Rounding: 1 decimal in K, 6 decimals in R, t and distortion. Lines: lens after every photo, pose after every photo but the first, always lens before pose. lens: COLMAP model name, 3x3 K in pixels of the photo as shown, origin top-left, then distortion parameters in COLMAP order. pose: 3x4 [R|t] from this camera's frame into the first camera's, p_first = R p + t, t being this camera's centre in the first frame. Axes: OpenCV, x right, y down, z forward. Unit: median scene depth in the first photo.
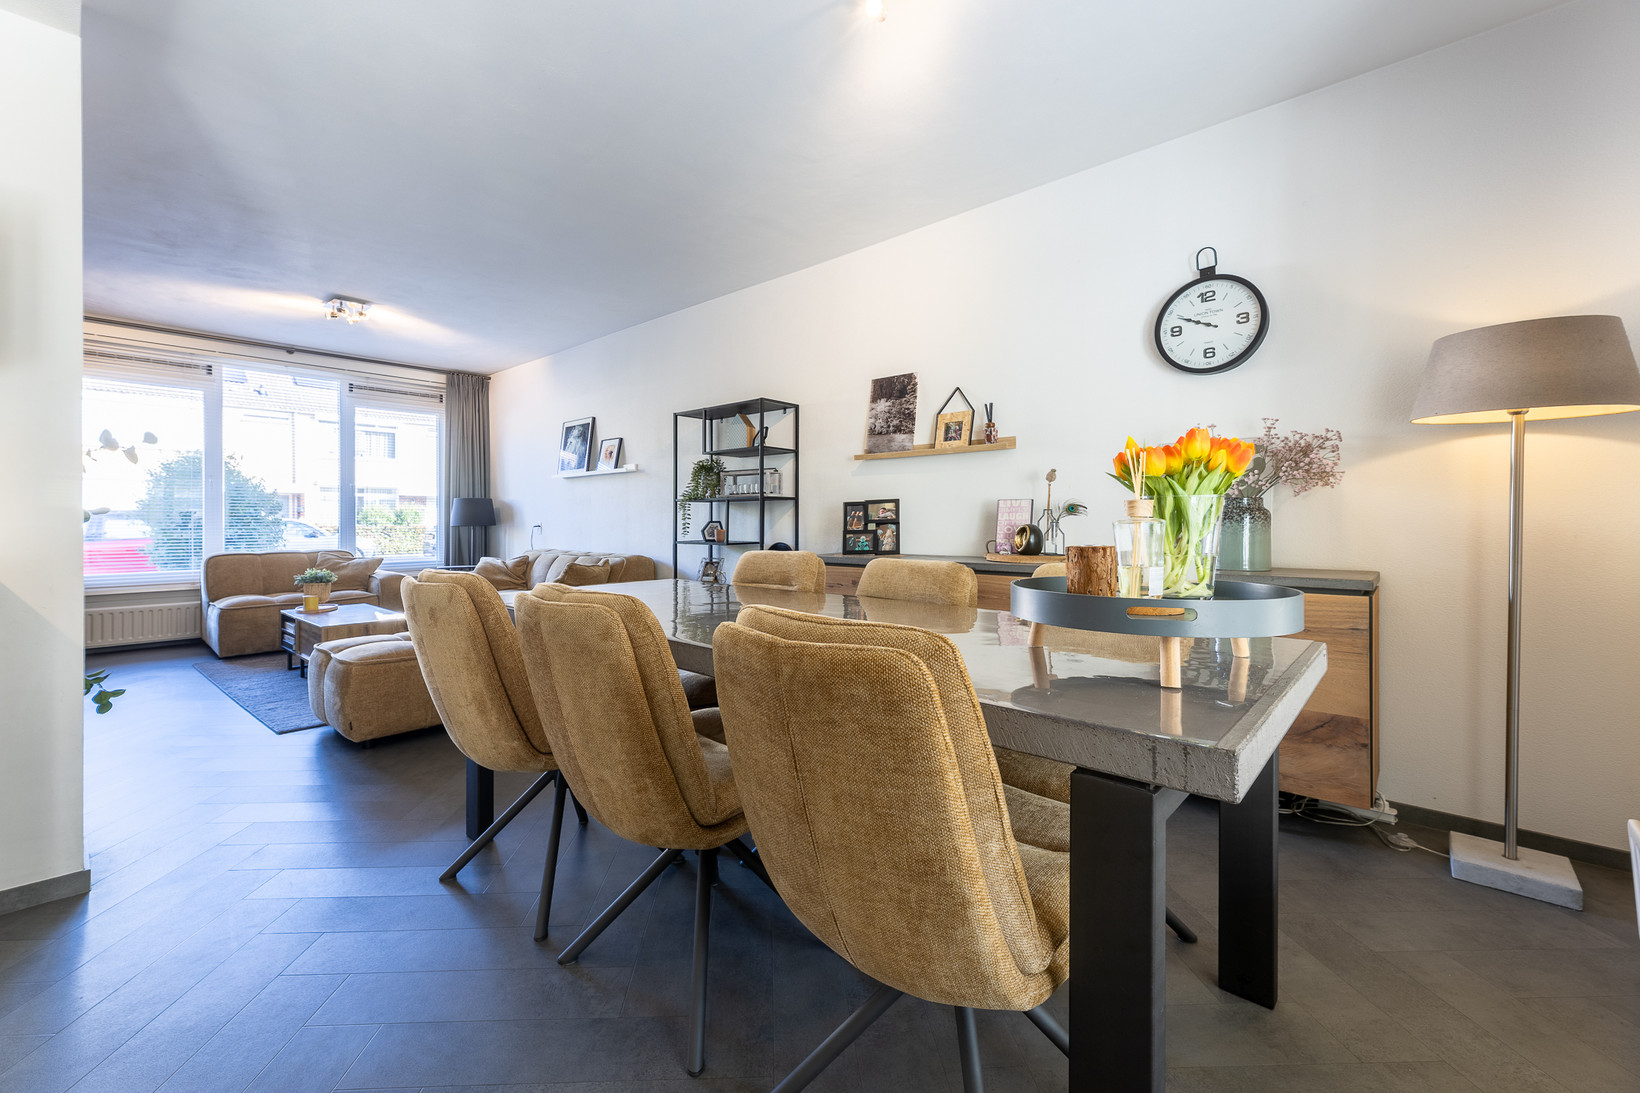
lens RADIAL K [[662.0, 0, 774.6], [0, 662.0, 522.2], [0, 0, 1]] dist [0.013803, 0.000033]
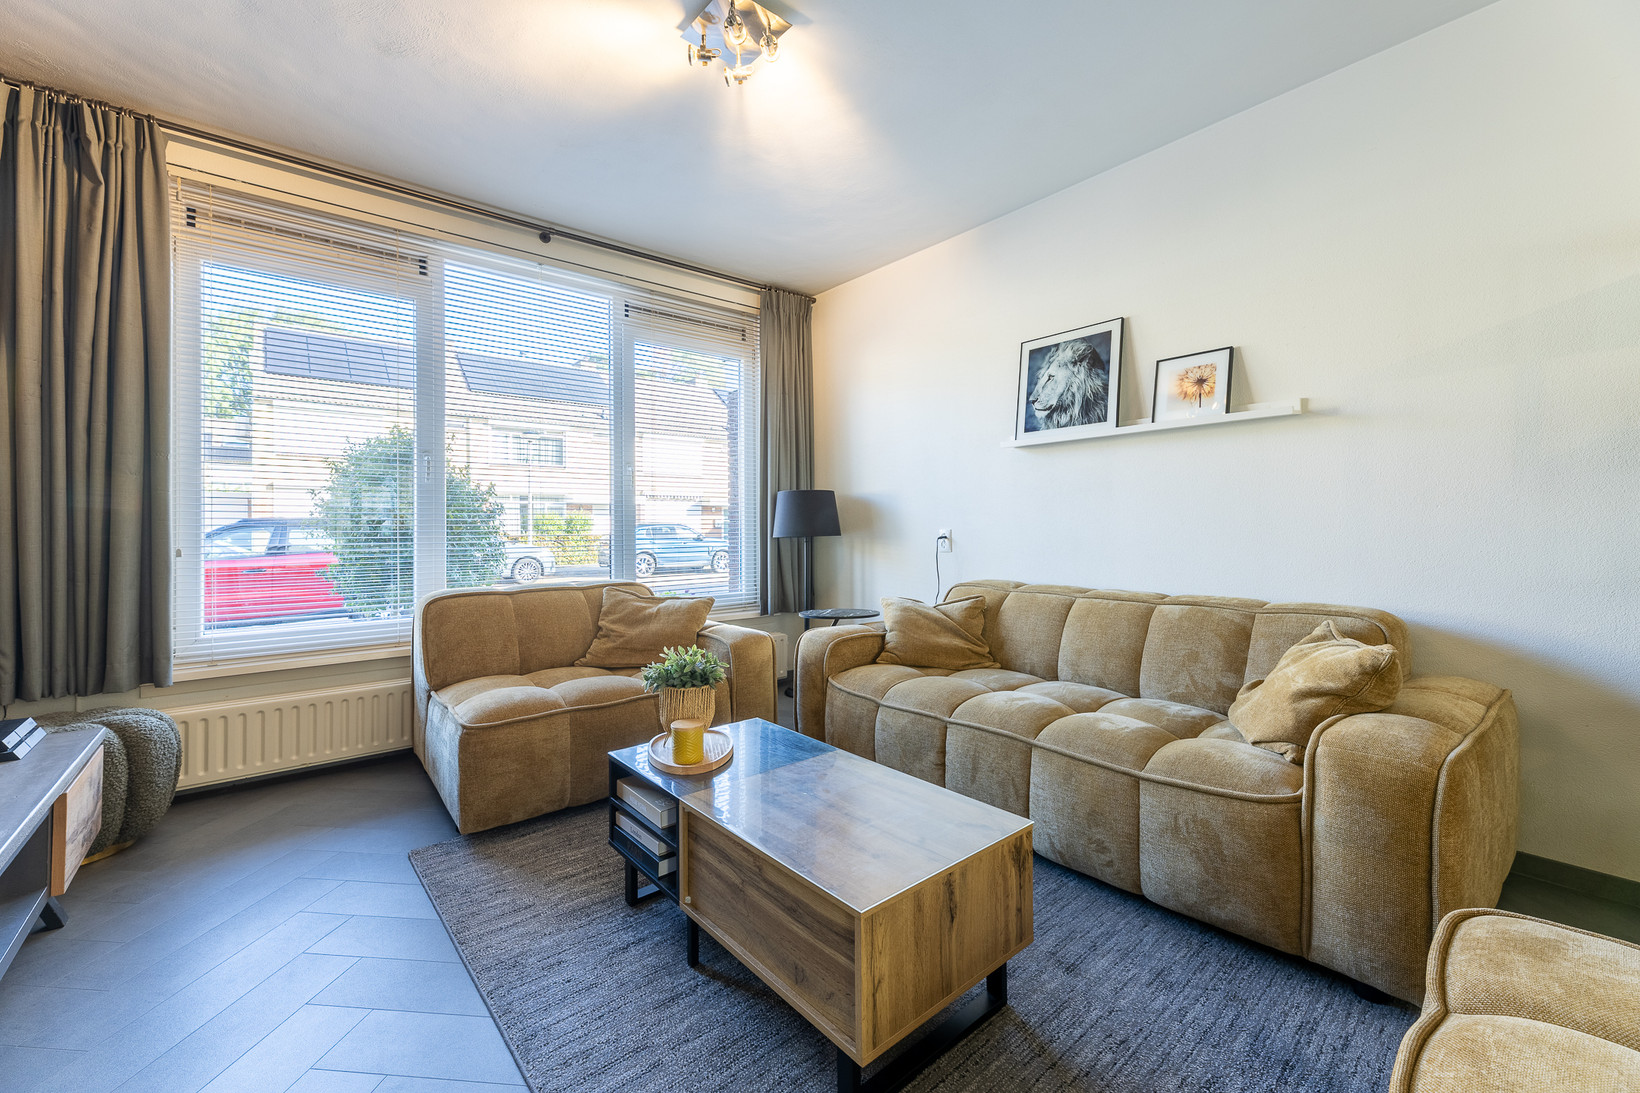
lens RADIAL K [[664.3, 0, 816.7], [0, 664.3, 522.7], [0, 0, 1]] dist [-0.002558, -0.000196]
pose [[0.992070, -0.005239, -0.125580, -0.464325], [0.004005, 0.999941, -0.010079, -0.001257], [0.125625, 0.009496, 0.992032, 0.507435]]
